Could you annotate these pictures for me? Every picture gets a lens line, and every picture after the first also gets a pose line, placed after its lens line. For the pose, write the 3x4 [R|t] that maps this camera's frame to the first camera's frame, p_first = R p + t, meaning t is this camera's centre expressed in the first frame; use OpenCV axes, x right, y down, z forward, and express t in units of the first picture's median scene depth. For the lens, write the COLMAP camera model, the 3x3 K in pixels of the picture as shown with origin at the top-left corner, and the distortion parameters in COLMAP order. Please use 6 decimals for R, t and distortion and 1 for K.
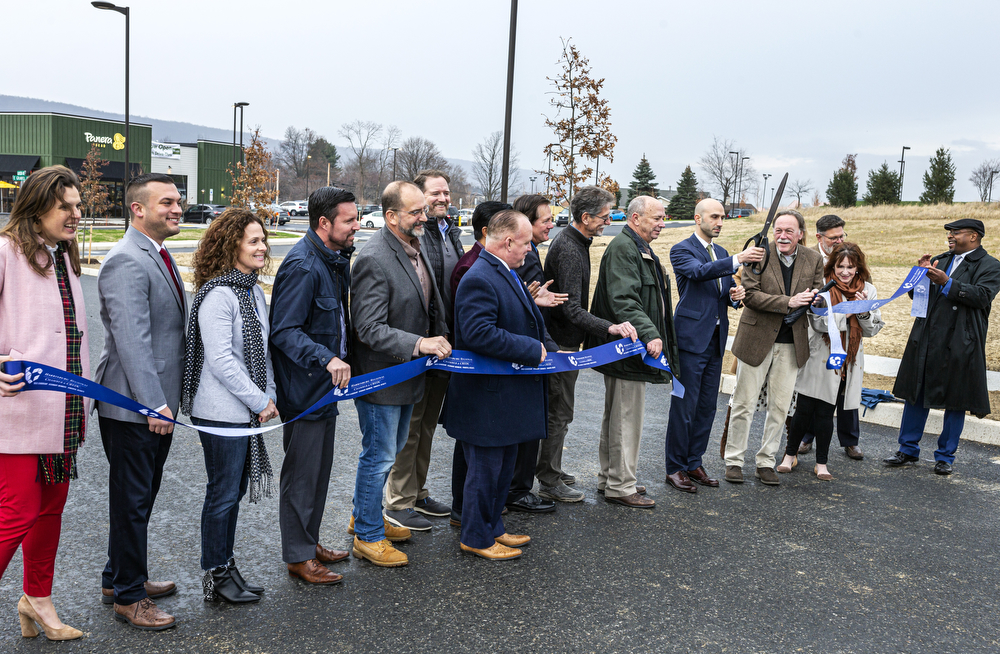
lens RADIAL K [[953.6, 0, 495.6], [0, 953.6, 326.3], [0, 0, 1]] dist [-0.005141, 0.000000]
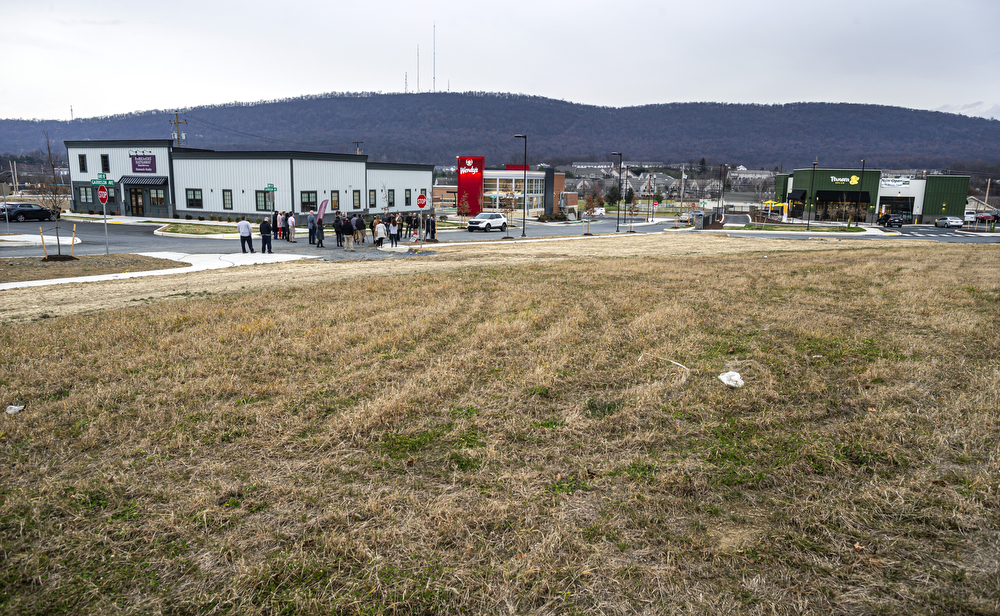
lens RADIAL K [[687.1, 0, 503.3], [0, 687.1, 309.0], [0, 0, 1]] dist [-0.007349, 0.005022]
pose [[0.282938, 0.133418, -0.949814, 0.705813], [-0.124235, 0.987034, 0.101638, 0.001754], [0.951058, 0.089243, 0.295844, -0.015845]]
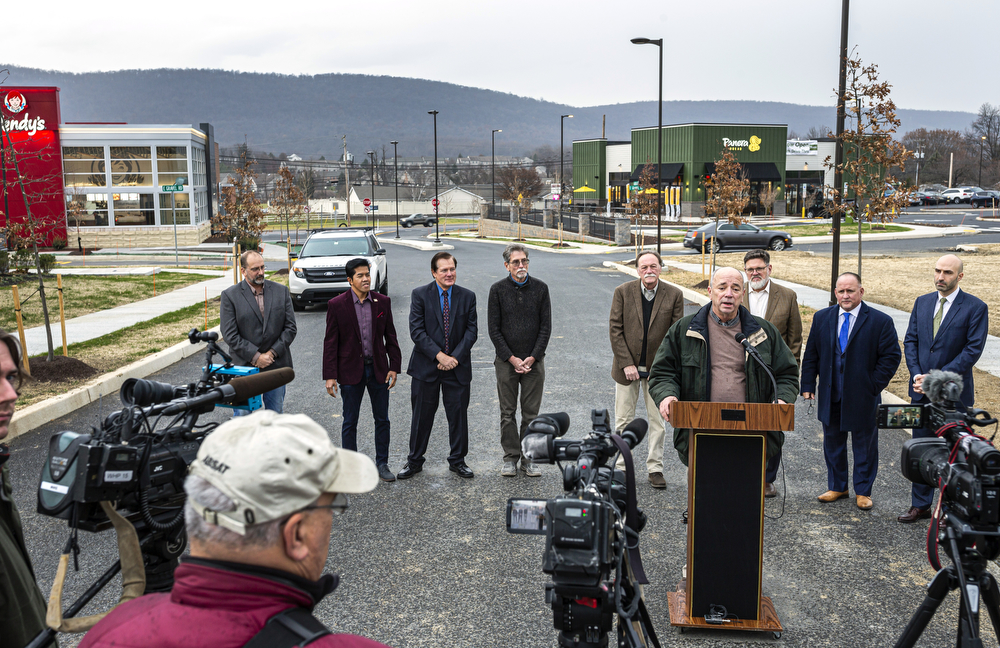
lens RADIAL K [[953.6, 0, 497.2], [0, 953.6, 322.0], [0, 0, 1]] dist [-0.005141, 0.000000]
pose [[0.756908, 0.037180, -0.652463, 0.089502], [-0.032667, 0.999285, 0.019047, -0.005317], [0.652704, 0.006897, 0.757581, 0.006022]]
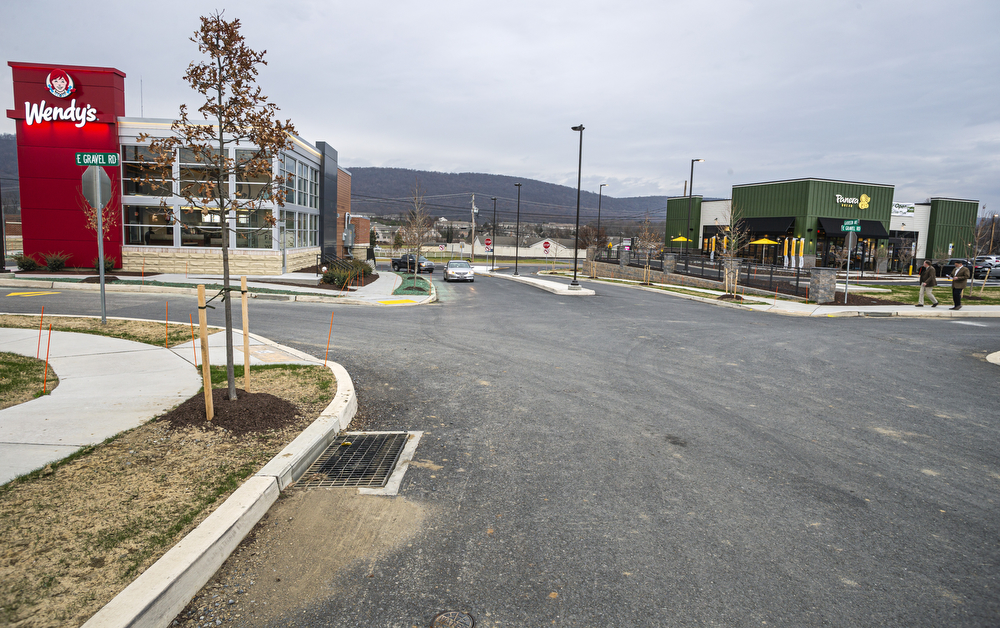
lens RADIAL K [[560.8, 0, 497.3], [0, 560.8, 317.2], [0, 0, 1]] dist [-0.039140, -0.002180]
pose [[0.679955, 0.073808, -0.729530, -0.210405], [-0.089675, 0.995823, 0.017168, -0.033801], [0.727750, 0.053747, 0.683733, 0.264136]]
